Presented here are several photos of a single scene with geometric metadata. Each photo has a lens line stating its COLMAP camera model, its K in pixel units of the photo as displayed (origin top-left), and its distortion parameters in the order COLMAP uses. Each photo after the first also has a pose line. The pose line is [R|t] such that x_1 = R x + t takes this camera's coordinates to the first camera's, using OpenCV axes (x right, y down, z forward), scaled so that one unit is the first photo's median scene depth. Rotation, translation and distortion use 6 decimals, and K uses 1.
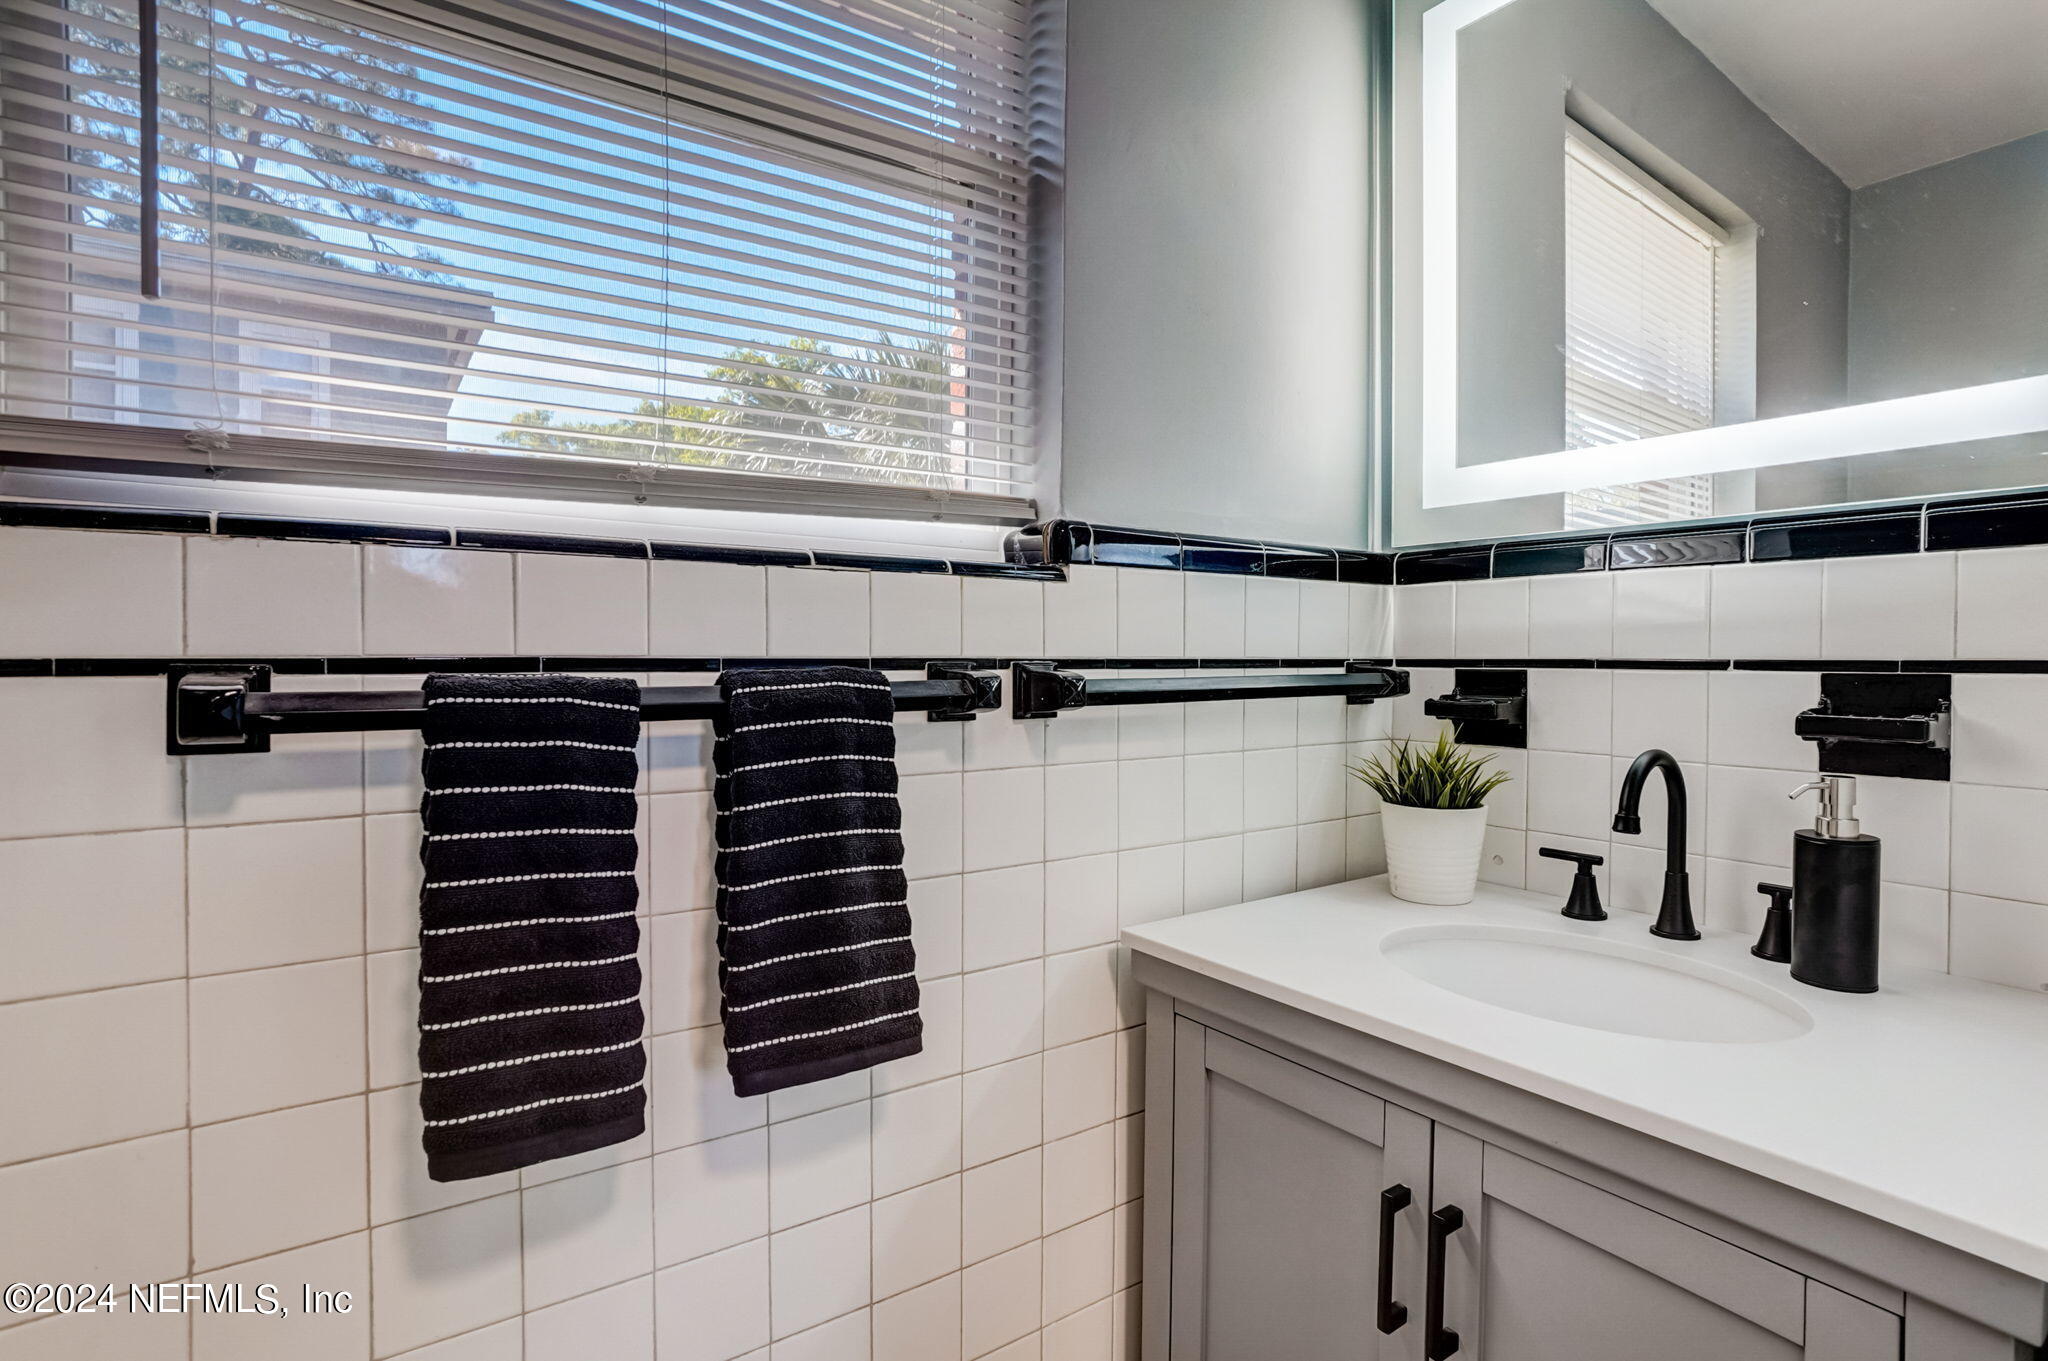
lens RADIAL K [[1036.3, 0, 1017.6], [0, 1036.3, 671.8], [0, 0, 1]] dist [-0.044513, 0.020202]
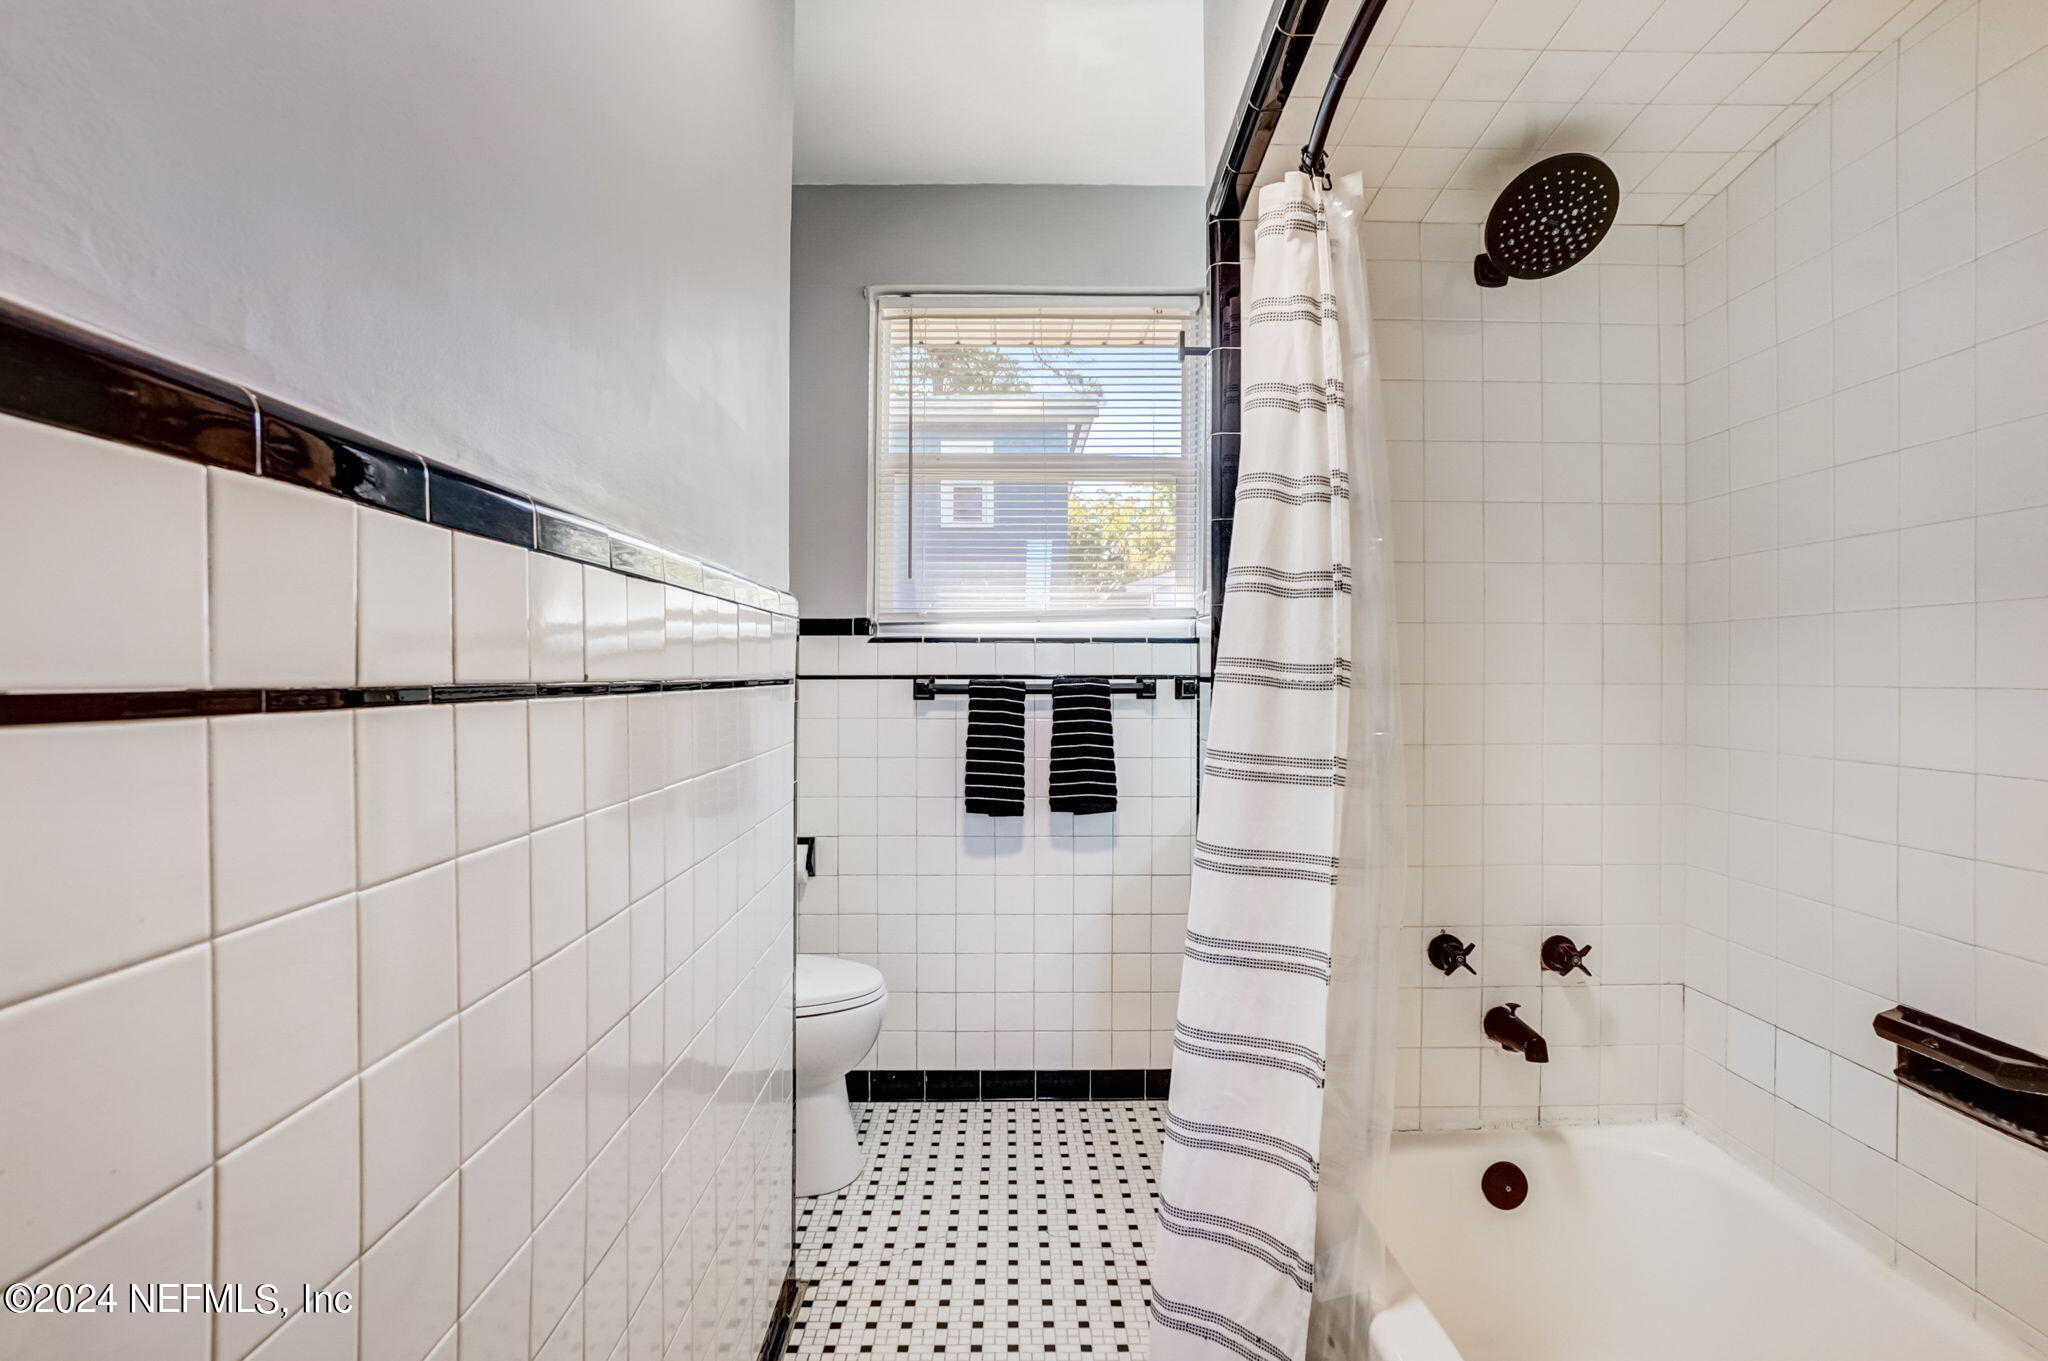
lens RADIAL K [[1036.3, 0, 1017.6], [0, 1036.3, 671.8], [0, 0, 1]] dist [-0.044513, 0.020202]
pose [[0.831528, 0.002623, -0.555476, 1.466026], [-0.008520, 0.999931, -0.008031, 0.003315], [0.555417, 0.011411, 0.831494, -1.793809]]
